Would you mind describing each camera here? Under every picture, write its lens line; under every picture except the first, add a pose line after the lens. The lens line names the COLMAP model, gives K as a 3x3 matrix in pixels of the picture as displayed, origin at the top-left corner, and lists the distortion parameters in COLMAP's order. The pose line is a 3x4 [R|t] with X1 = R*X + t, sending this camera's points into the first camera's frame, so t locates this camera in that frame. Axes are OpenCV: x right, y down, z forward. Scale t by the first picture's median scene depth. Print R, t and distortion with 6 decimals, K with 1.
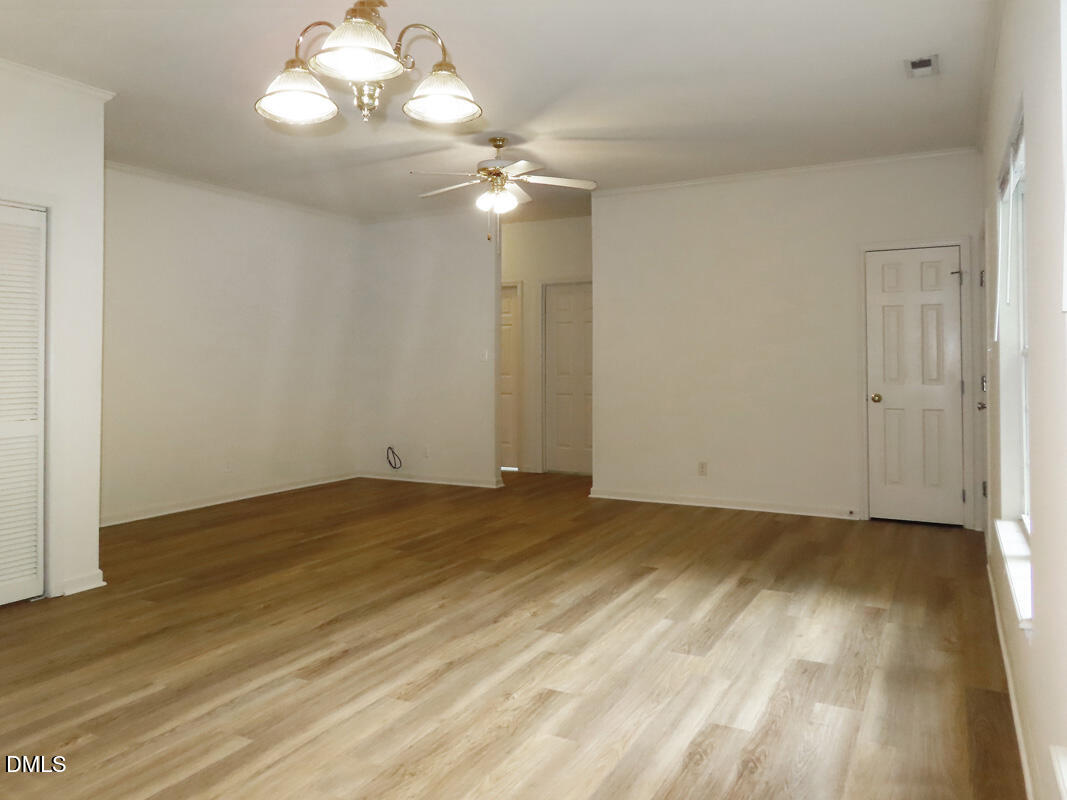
lens RADIAL K [[708.2, 0, 468.3], [0, 708.2, 399.9], [0, 0, 1]] dist [0.002269, 0.001350]
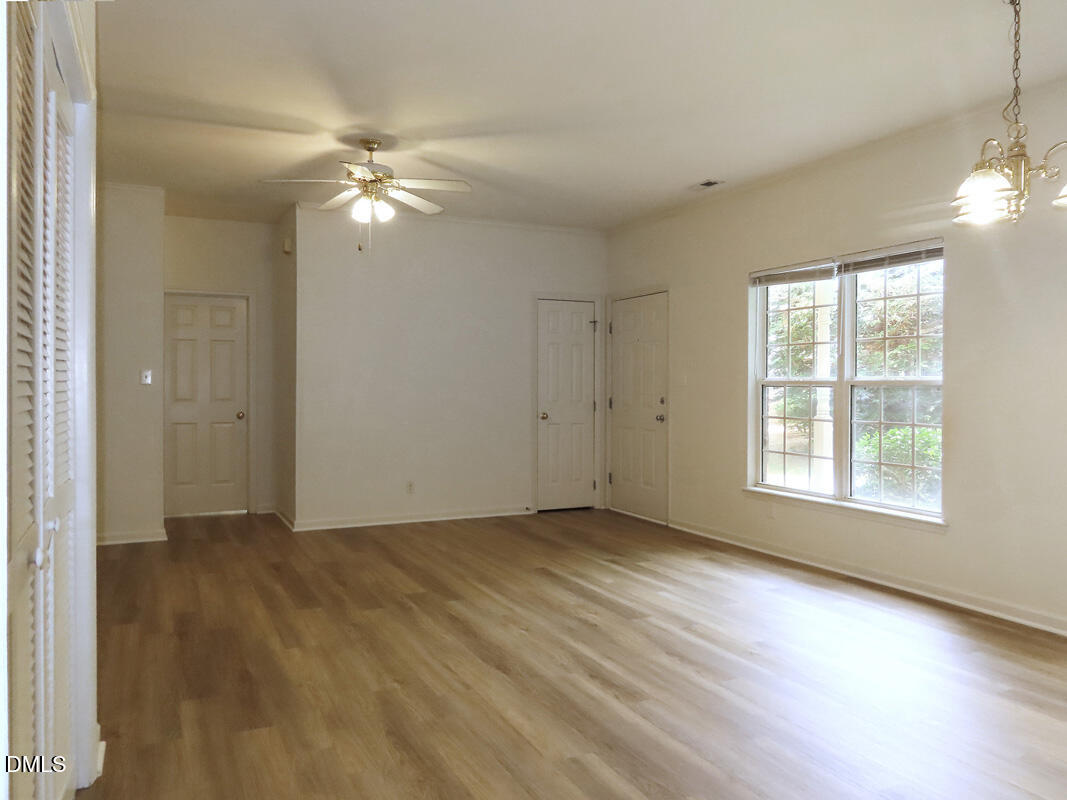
lens RADIAL K [[805.7, 0, 391.2], [0, 805.7, 444.3], [0, 0, 1]] dist [0.001590, -0.001958]
pose [[0.631051, -0.048754, 0.774208, -1.083206], [0.036849, 0.998780, 0.032861, -0.013782], [-0.774866, 0.007792, 0.632078, 0.457015]]
